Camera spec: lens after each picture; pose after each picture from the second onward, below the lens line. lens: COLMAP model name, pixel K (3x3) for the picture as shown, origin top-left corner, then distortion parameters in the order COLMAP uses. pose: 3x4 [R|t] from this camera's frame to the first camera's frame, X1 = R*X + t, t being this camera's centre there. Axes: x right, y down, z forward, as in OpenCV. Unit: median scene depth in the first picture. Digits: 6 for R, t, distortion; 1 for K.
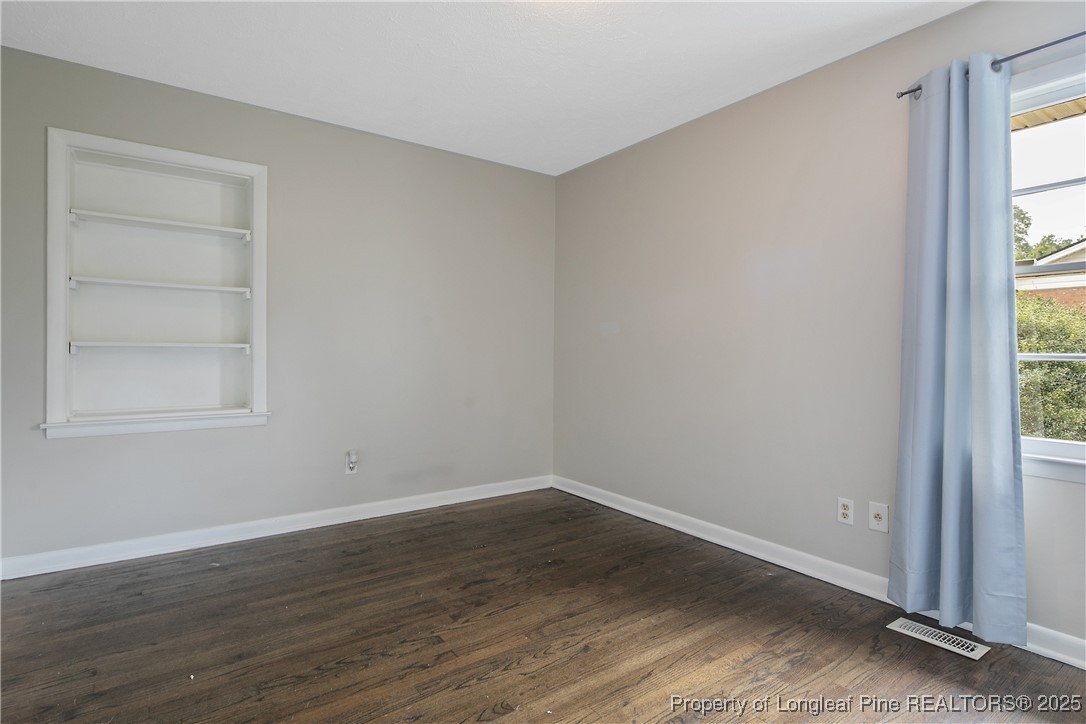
lens RADIAL K [[529.1, 0, 548.4], [0, 529.1, 360.1], [0, 0, 1]] dist [-0.000420, -0.002198]
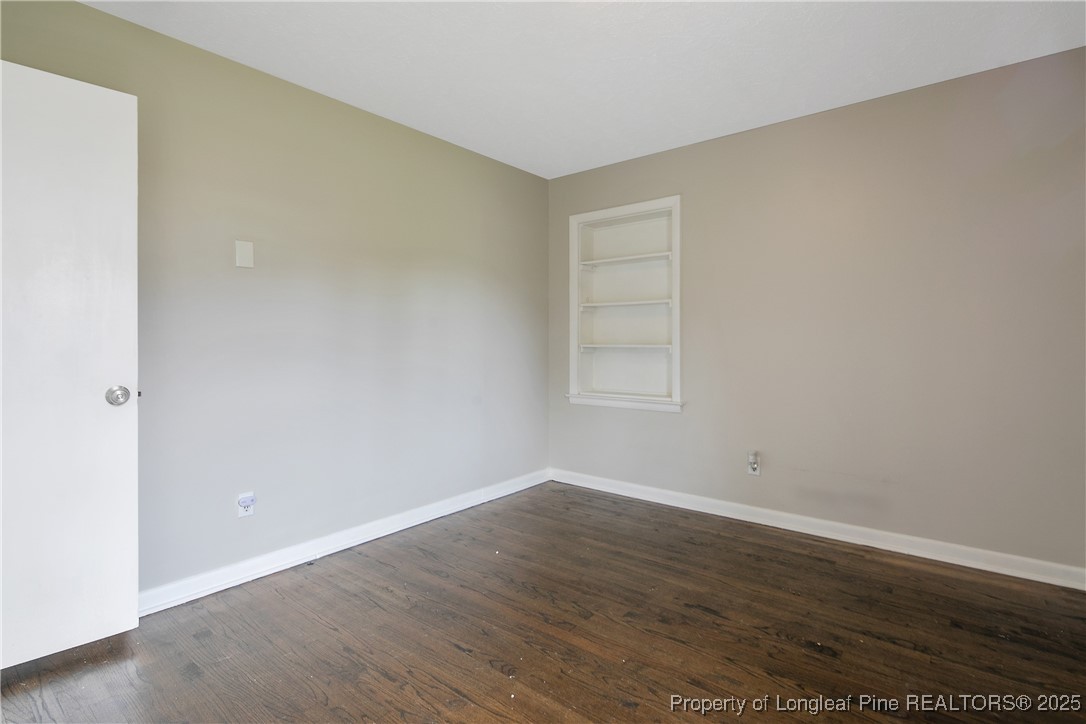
lens RADIAL K [[529.1, 0, 548.4], [0, 529.1, 360.1], [0, 0, 1]] dist [-0.000420, -0.002198]
pose [[0.275568, 0.023184, -0.961002, 0.597063], [-0.012862, 0.999709, 0.020430, -0.020230], [0.961195, 0.006731, 0.275786, 0.445737]]
